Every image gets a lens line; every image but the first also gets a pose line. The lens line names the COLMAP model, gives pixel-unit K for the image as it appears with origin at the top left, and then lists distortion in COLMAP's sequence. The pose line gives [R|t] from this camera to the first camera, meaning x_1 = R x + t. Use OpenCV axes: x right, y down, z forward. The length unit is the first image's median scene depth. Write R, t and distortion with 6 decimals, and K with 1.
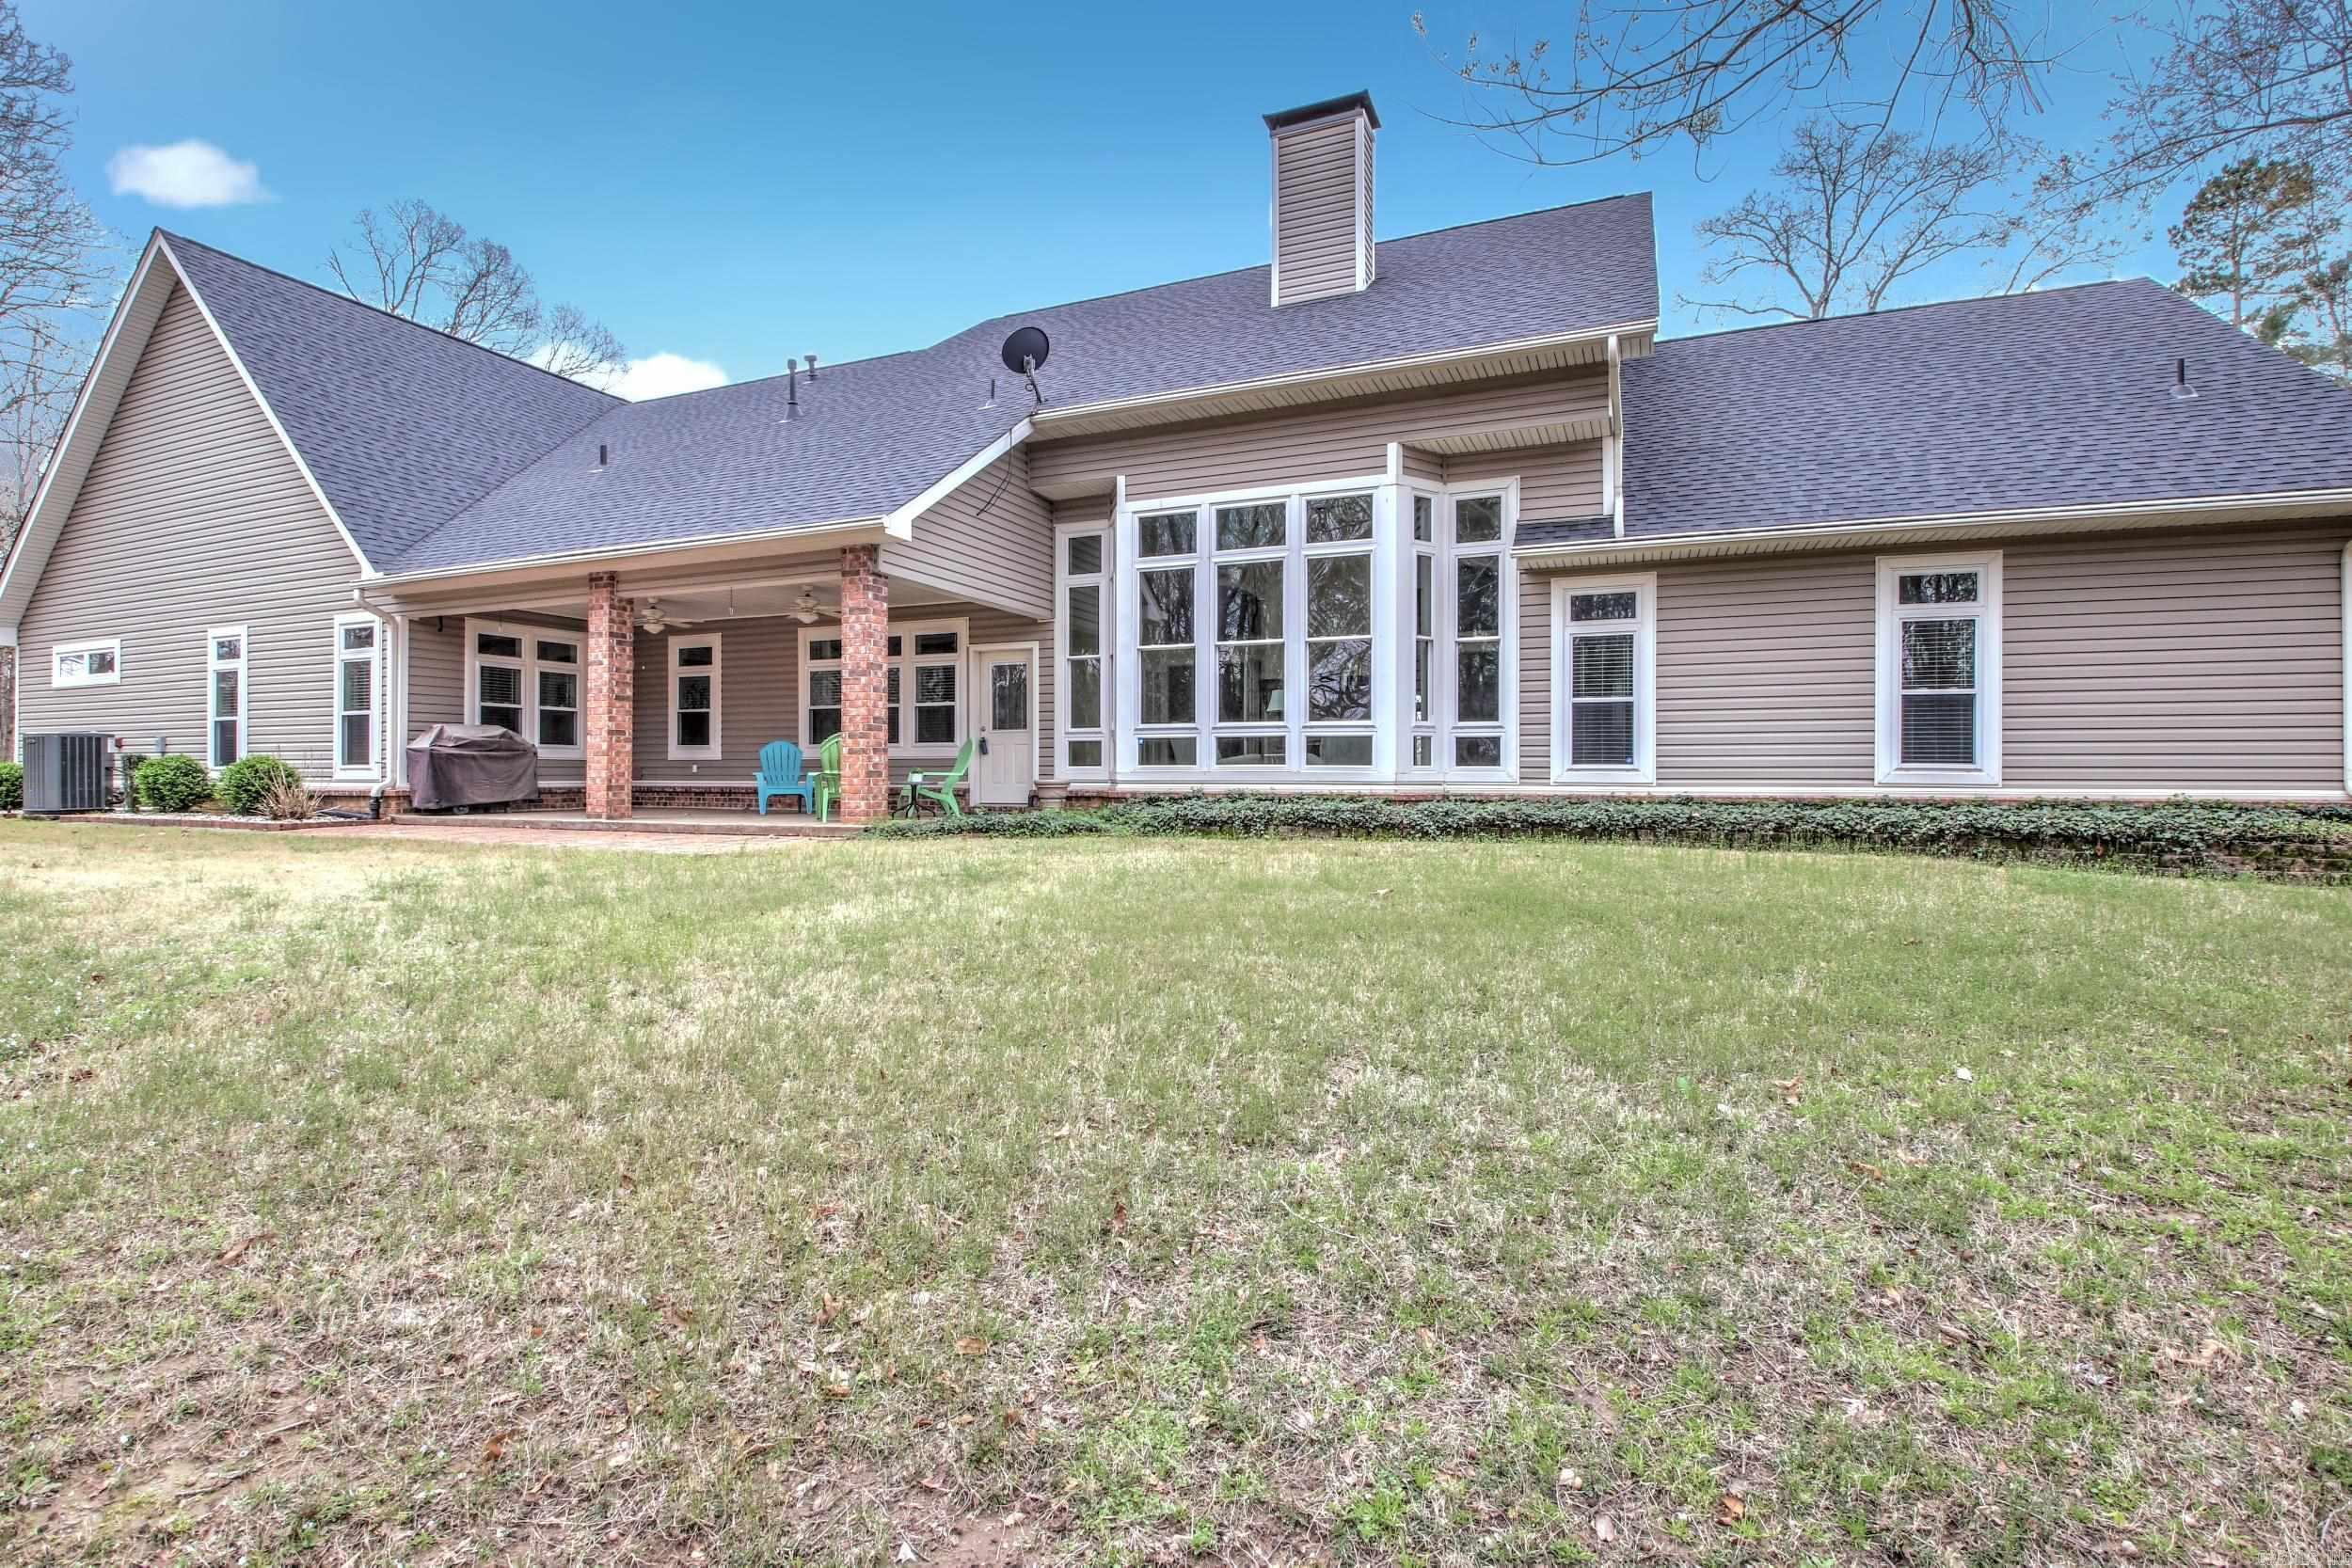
lens RADIAL K [[1077.2, 0, 1173.0], [0, 1077.2, 773.9], [0, 0, 1]] dist [0.000376, -0.001004]
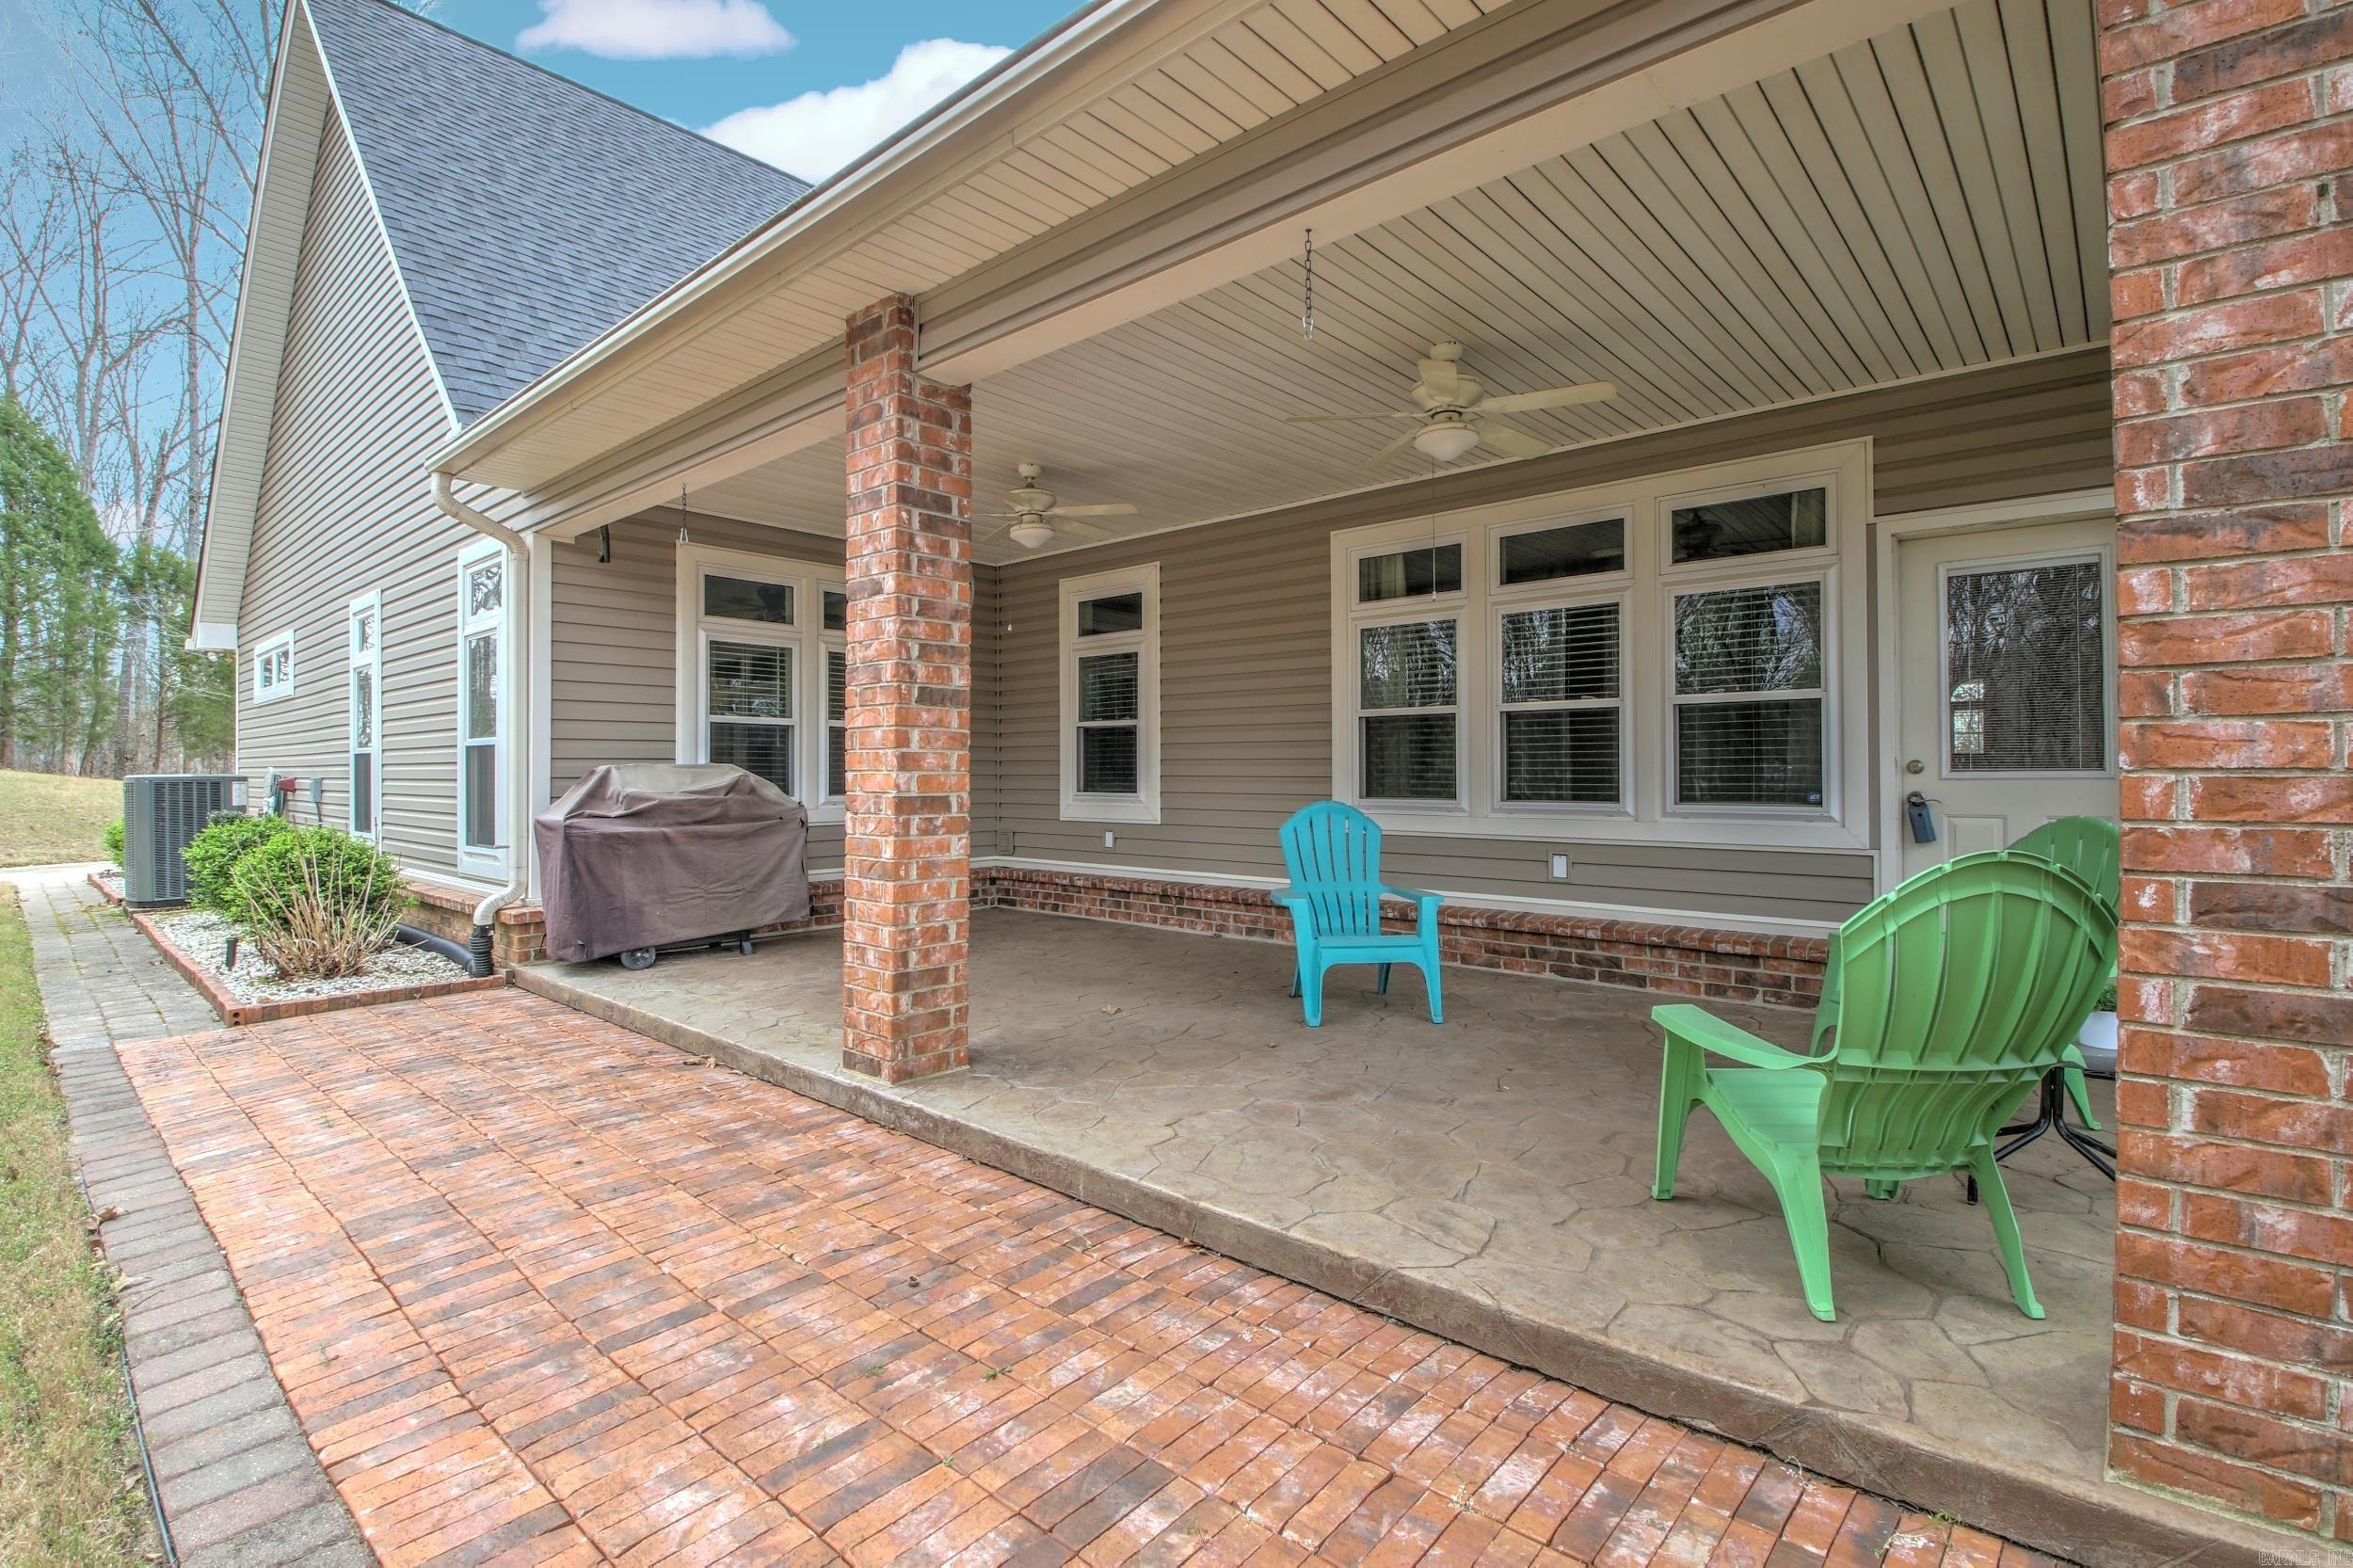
lens RADIAL K [[1077.8, 0, 1179.1], [0, 1077.8, 780.0], [0, 0, 1]] dist [0.000376, -0.001004]
pose [[0.949062, 0.000661, -0.315088, -0.293944], [0.001663, 0.999973, 0.007107, -0.040995], [0.315085, -0.007269, 0.949036, 0.617007]]
